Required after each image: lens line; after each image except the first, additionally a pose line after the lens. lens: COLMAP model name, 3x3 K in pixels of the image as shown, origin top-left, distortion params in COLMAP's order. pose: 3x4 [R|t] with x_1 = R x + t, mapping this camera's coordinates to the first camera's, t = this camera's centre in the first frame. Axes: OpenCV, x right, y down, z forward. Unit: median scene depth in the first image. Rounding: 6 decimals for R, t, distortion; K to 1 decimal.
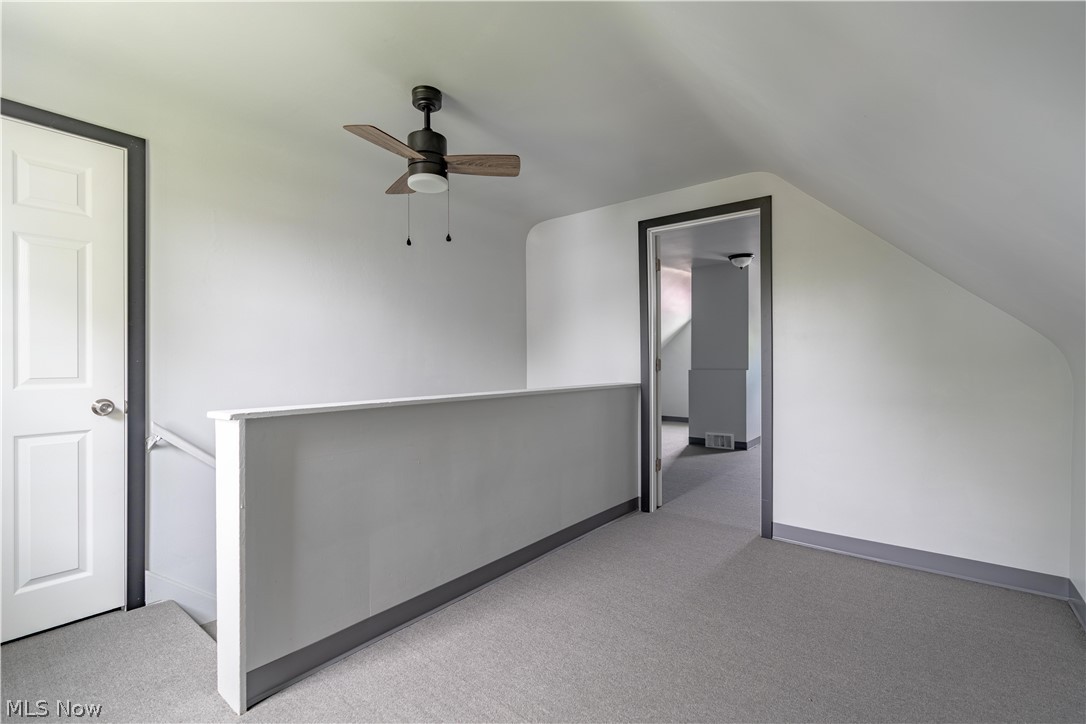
lens RADIAL K [[489.3, 0, 544.1], [0, 489.3, 365.4], [0, 0, 1]] dist [-0.003143, -0.000681]
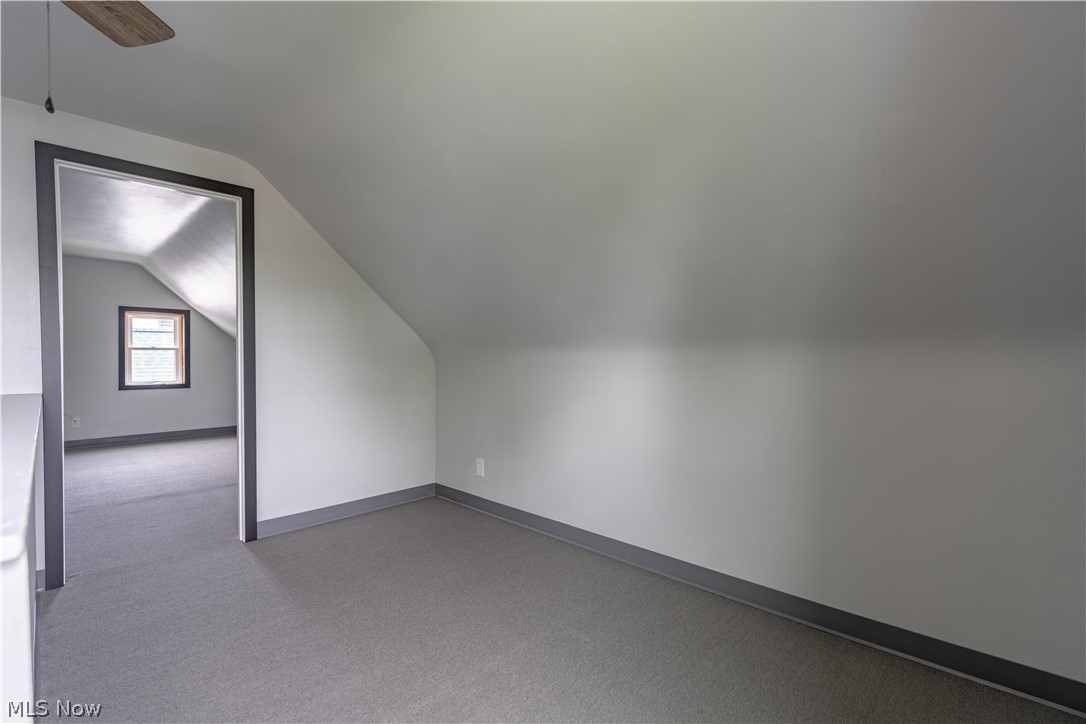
lens RADIAL K [[489.3, 0, 542.1], [0, 489.3, 360.7], [0, 0, 1]] dist [-0.003143, -0.000681]
pose [[0.083677, -0.003540, 0.996487, -0.481800], [0.010893, 0.999937, 0.002638, -0.000113], [-0.996433, 0.010634, 0.083710, 0.355942]]
